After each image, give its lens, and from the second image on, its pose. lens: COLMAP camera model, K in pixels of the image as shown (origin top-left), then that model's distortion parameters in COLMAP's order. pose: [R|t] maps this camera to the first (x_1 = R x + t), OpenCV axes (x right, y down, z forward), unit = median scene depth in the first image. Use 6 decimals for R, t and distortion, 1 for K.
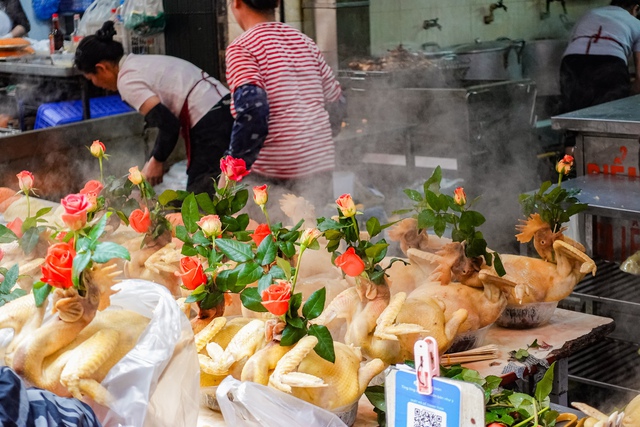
lens RADIAL K [[1289.7, 0, 320.8], [0, 1289.7, 232.1], [0, 0, 1]] dist [0.043213, -0.205208]
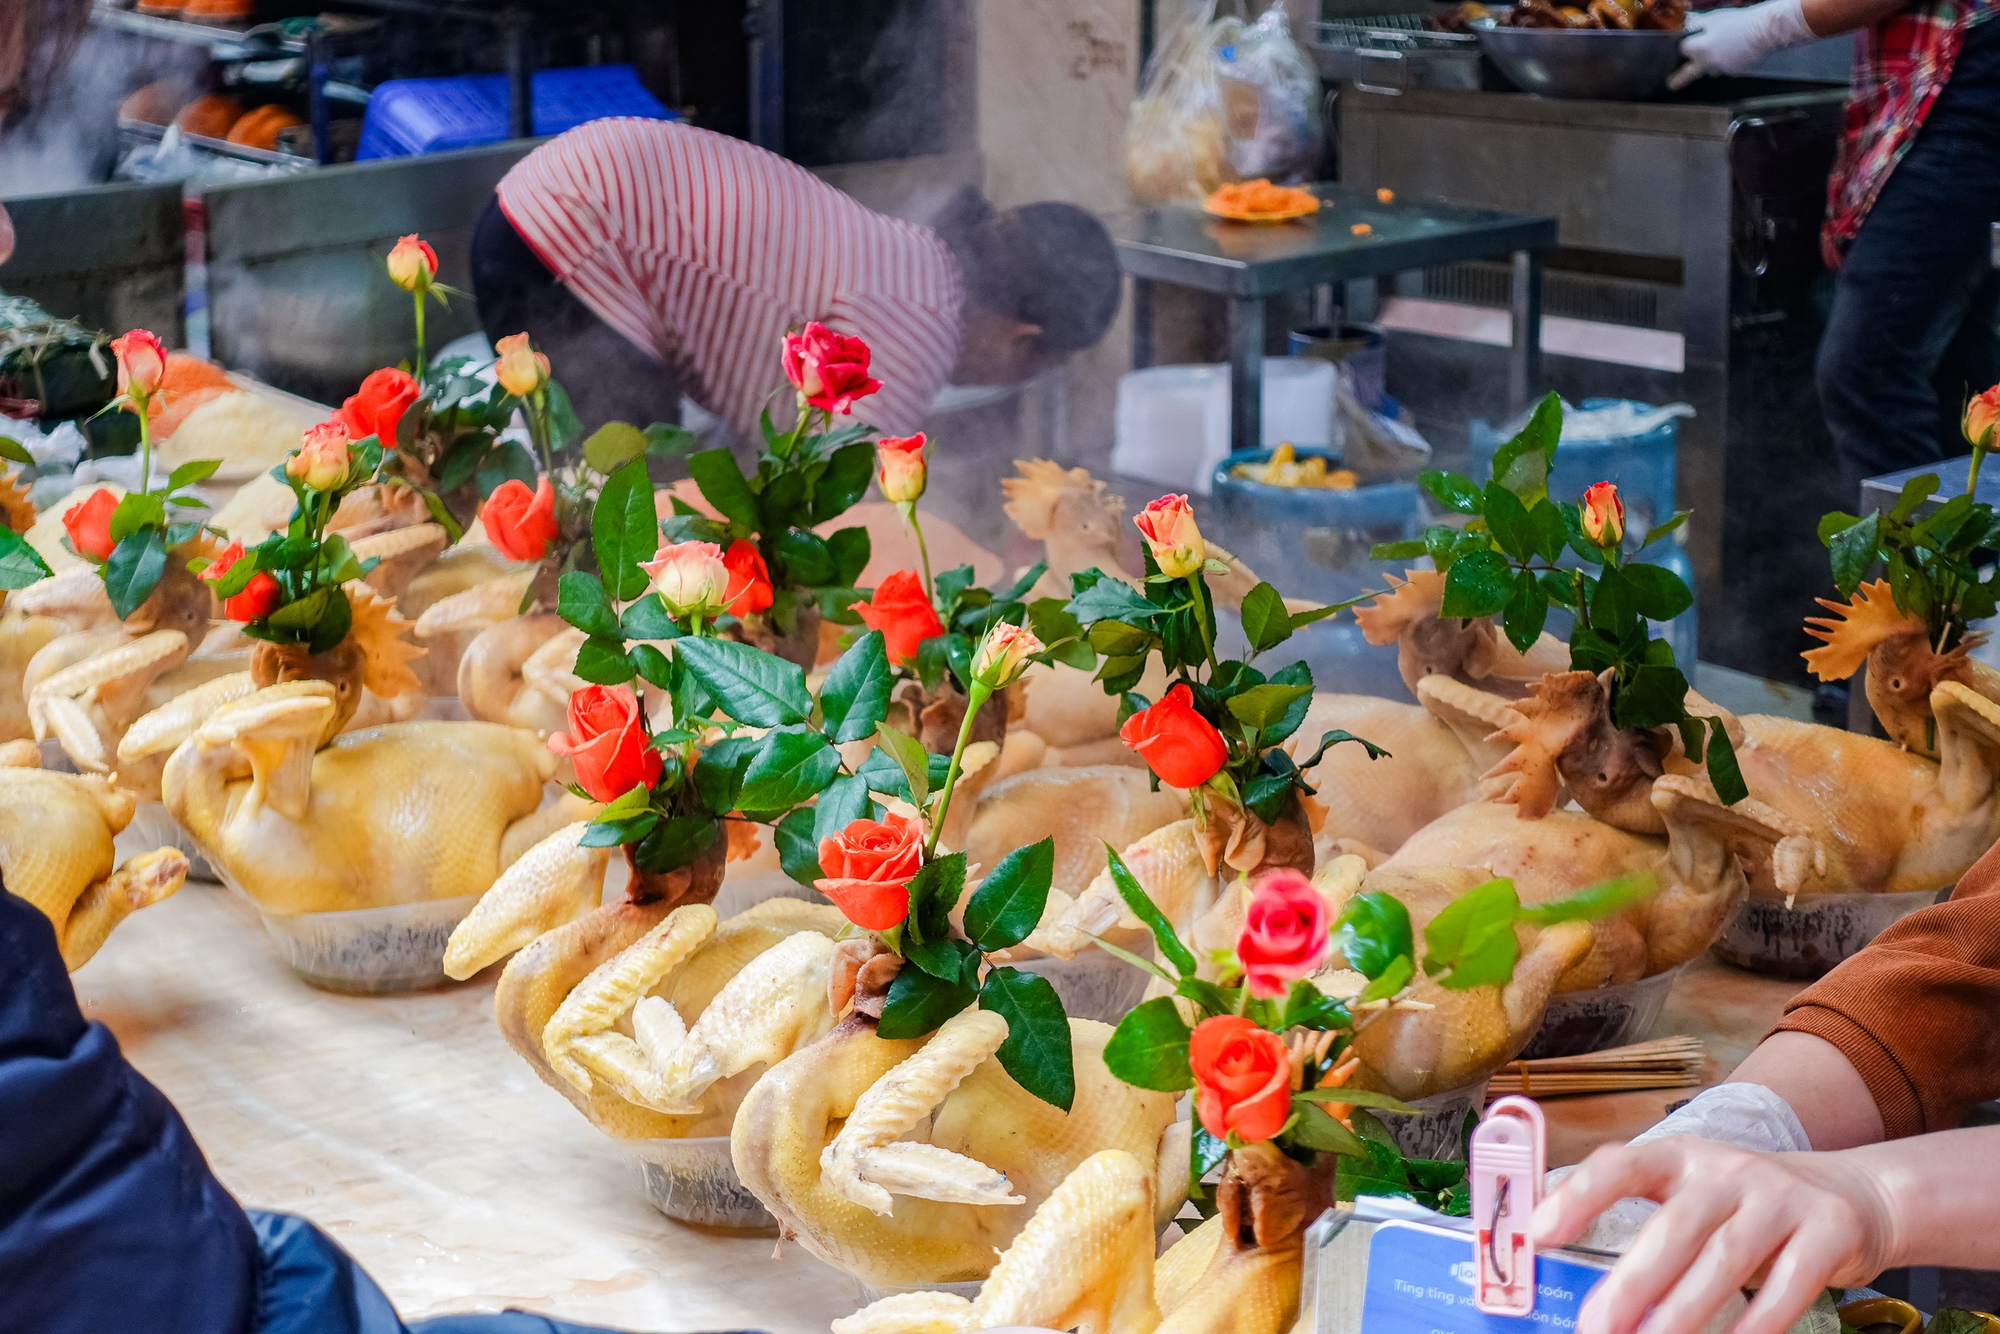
lens RADIAL K [[3850.0, 0, 1000.0], [0, 3850.0, 667.0], [0, 0, 1]] dist [-0.000465, -0.002269]
pose [[0.994334, 0.064463, -0.084530, 0.049421], [-0.060210, 0.996834, 0.051938, -0.030146], [0.087610, -0.046554, 0.995066, 0.142604]]
